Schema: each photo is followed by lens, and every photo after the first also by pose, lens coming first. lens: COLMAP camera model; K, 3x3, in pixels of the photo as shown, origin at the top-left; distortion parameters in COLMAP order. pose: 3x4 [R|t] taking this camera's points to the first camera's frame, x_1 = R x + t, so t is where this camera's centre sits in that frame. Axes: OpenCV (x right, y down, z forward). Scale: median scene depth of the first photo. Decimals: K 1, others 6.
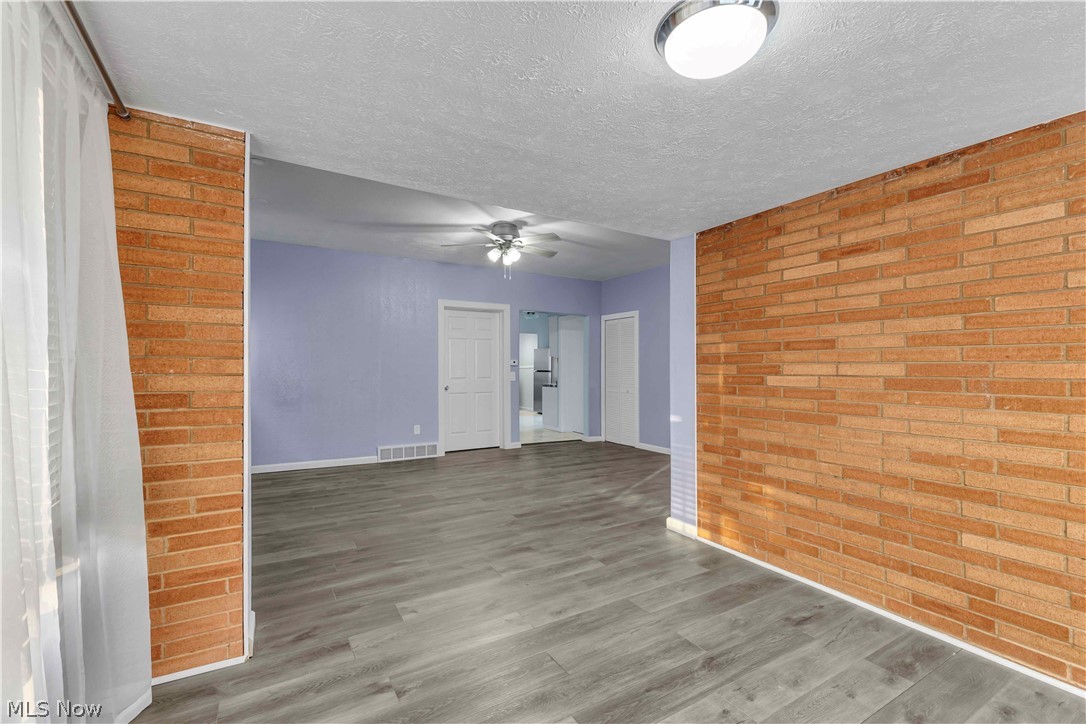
lens RADIAL K [[469.4, 0, 549.3], [0, 469.4, 379.3], [0, 0, 1]] dist [0.005385, -0.002037]
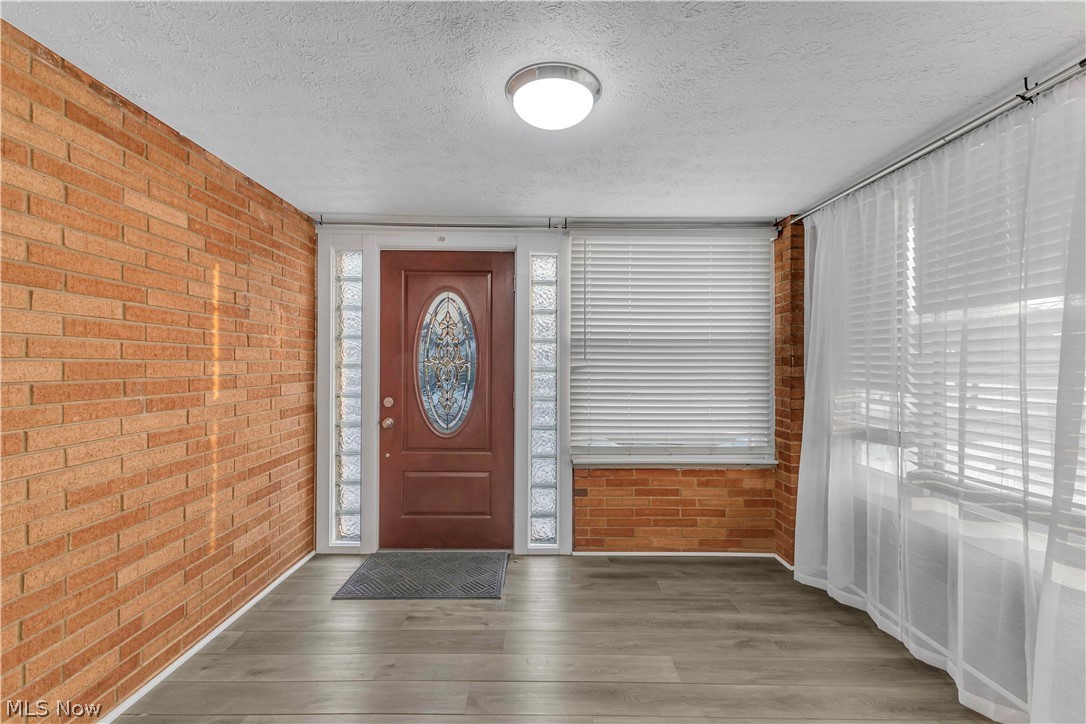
lens RADIAL K [[469.4, 0, 539.0], [0, 469.4, 354.7], [0, 0, 1]] dist [0.005385, -0.002037]
pose [[-0.855604, 0.001928, 0.517628, -0.114844], [0.001523, 0.999998, -0.001208, -0.032258], [-0.517629, -0.000245, -0.855605, 0.967387]]
